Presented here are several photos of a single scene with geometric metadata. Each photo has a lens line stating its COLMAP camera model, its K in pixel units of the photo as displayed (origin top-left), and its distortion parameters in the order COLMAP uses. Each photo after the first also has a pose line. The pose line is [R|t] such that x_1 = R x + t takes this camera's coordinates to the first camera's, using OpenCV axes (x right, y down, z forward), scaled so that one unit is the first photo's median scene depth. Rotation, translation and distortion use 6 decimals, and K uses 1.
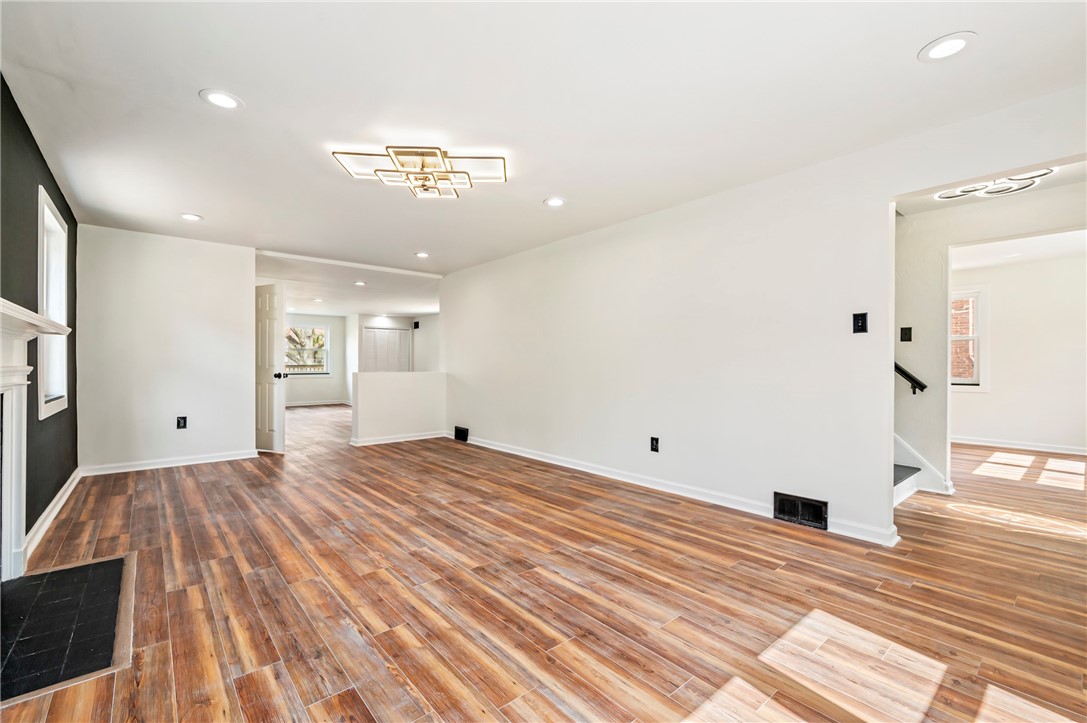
lens RADIAL K [[466.5, 0, 551.3], [0, 466.5, 362.5], [0, 0, 1]] dist [-0.001357, -0.000363]
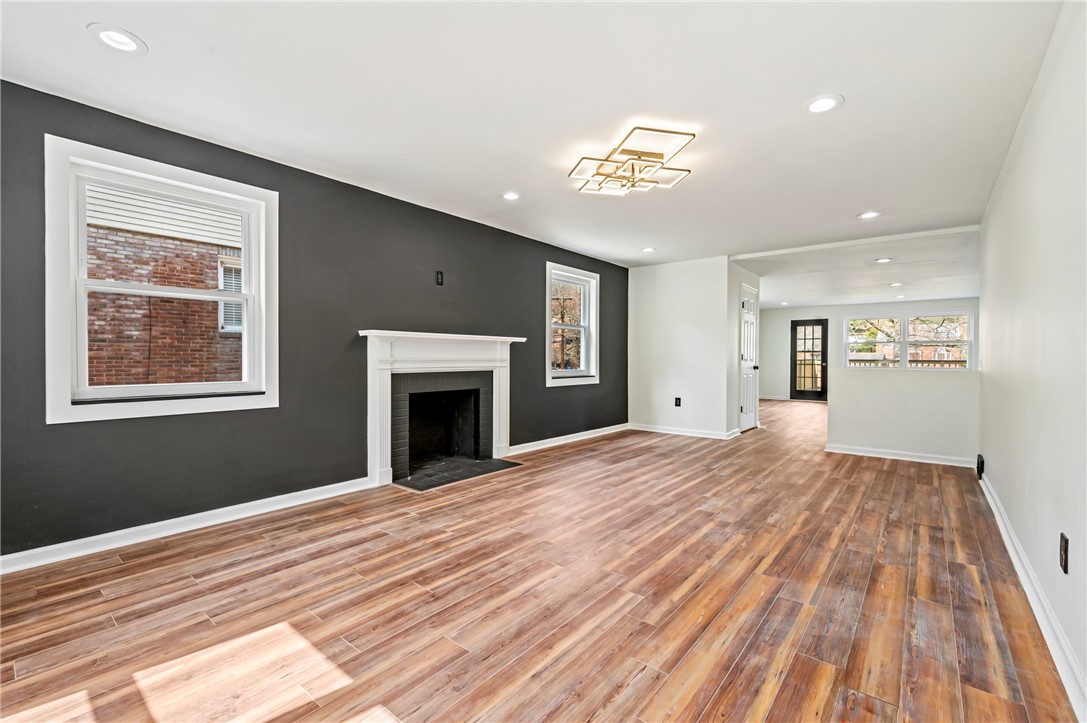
lens RADIAL K [[466.5, 0, 551.3], [0, 466.5, 362.5], [0, 0, 1]] dist [-0.001357, -0.000363]
pose [[0.179292, 0.010182, -0.983743, 0.899974], [-0.000778, 0.999948, 0.010208, 0.000858], [0.983796, -0.001065, 0.179291, 0.783064]]
